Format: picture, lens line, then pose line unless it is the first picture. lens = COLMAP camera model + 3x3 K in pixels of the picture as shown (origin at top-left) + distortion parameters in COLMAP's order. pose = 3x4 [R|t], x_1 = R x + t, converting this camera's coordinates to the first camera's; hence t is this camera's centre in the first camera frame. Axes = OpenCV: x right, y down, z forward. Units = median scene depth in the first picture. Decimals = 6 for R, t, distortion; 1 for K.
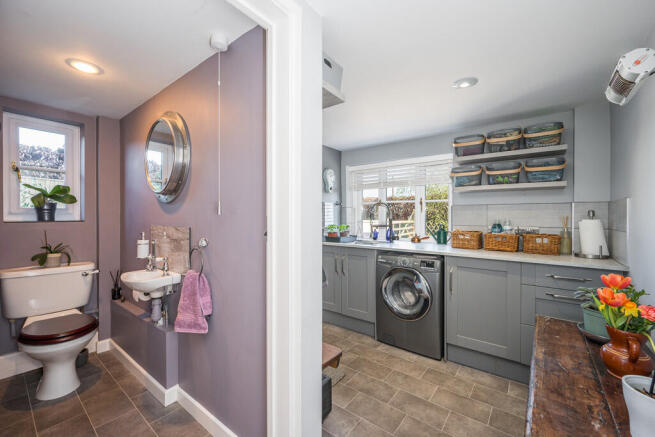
lens RADIAL K [[264.1, 0, 328.5], [0, 264.1, 218.8], [0, 0, 1]] dist [-0.000061, -0.000016]
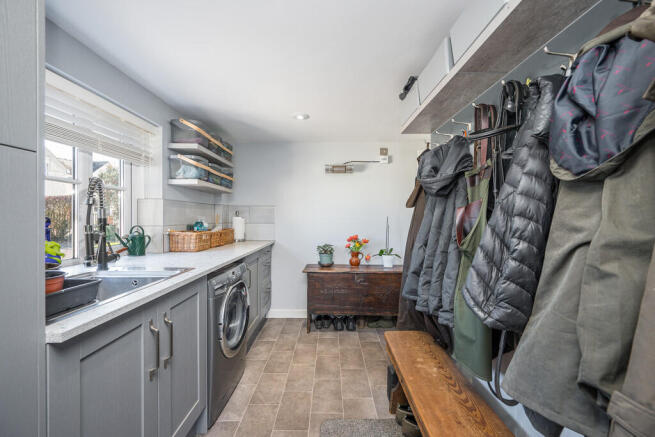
lens RADIAL K [[264.1, 0, 327.6], [0, 264.1, 218.0], [0, 0, 1]] dist [-0.000061, -0.000016]
pose [[-0.614302, -0.006060, 0.789048, -0.605162], [-0.001800, 0.999979, 0.006278, -0.003785], [-0.789069, 0.002436, -0.614300, 1.645719]]
